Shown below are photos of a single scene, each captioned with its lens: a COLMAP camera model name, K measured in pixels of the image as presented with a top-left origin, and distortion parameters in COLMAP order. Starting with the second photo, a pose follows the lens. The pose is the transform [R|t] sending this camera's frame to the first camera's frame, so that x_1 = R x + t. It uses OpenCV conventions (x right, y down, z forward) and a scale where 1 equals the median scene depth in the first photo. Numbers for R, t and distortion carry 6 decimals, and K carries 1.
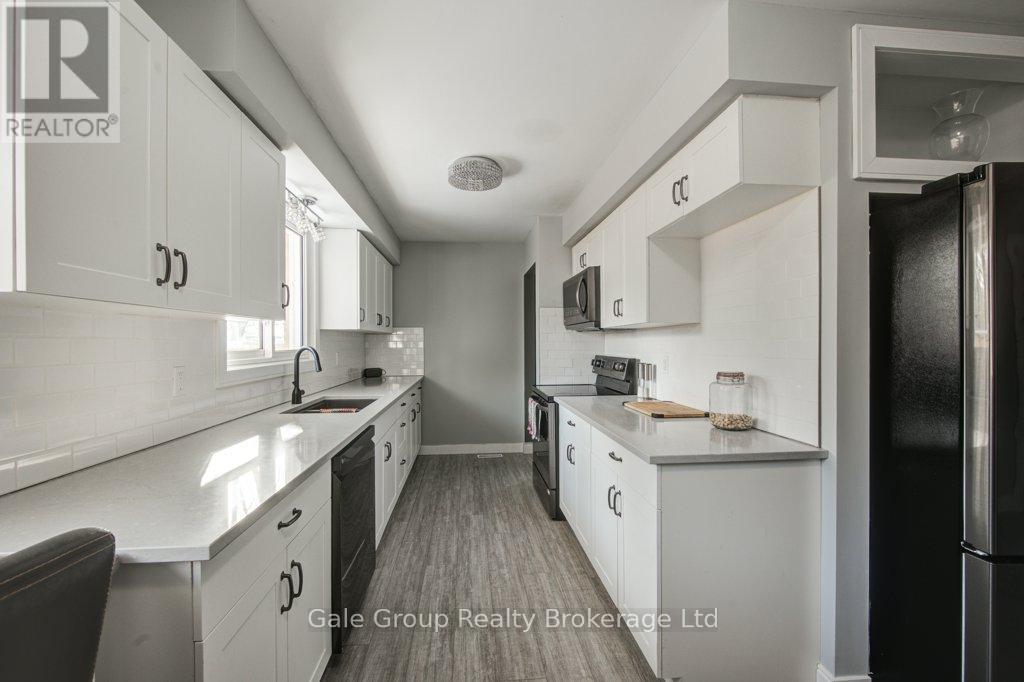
lens RADIAL K [[413.3, 0, 503.3], [0, 413.3, 345.0], [0, 0, 1]] dist [-0.003535, -0.000171]
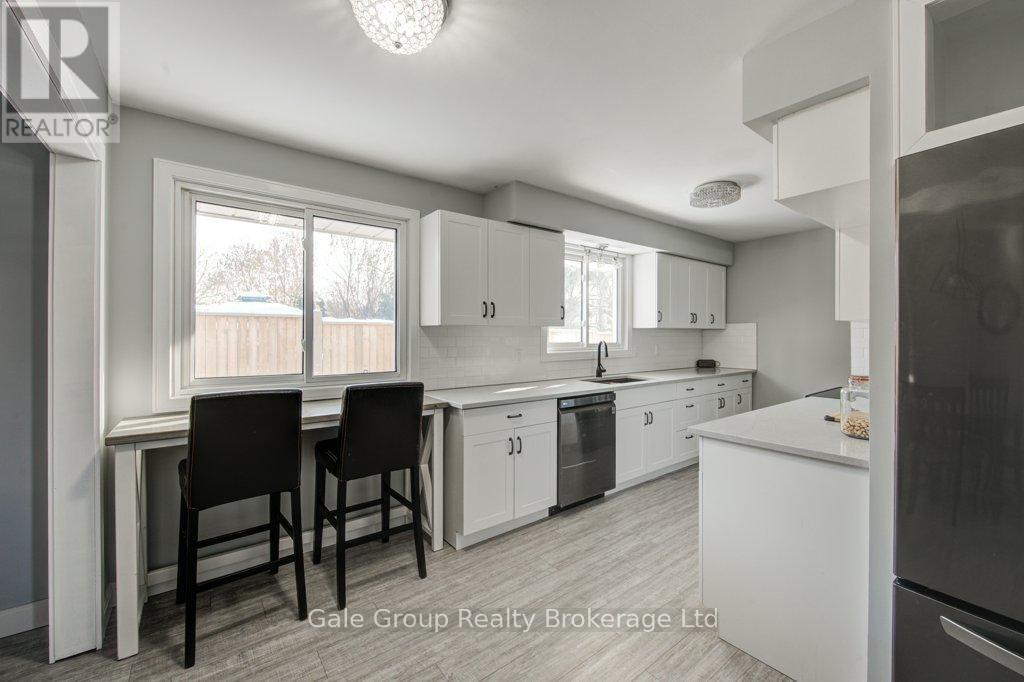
lens RADIAL K [[418.0, 0, 512.7], [0, 418.0, 334.9], [0, 0, 1]] dist [-0.001691, -0.000156]
pose [[0.530001, 0.002175, -0.847994, 0.601749], [-0.006208, 0.999980, -0.001315, -0.012119], [0.847974, 0.005962, 0.530004, -0.101921]]
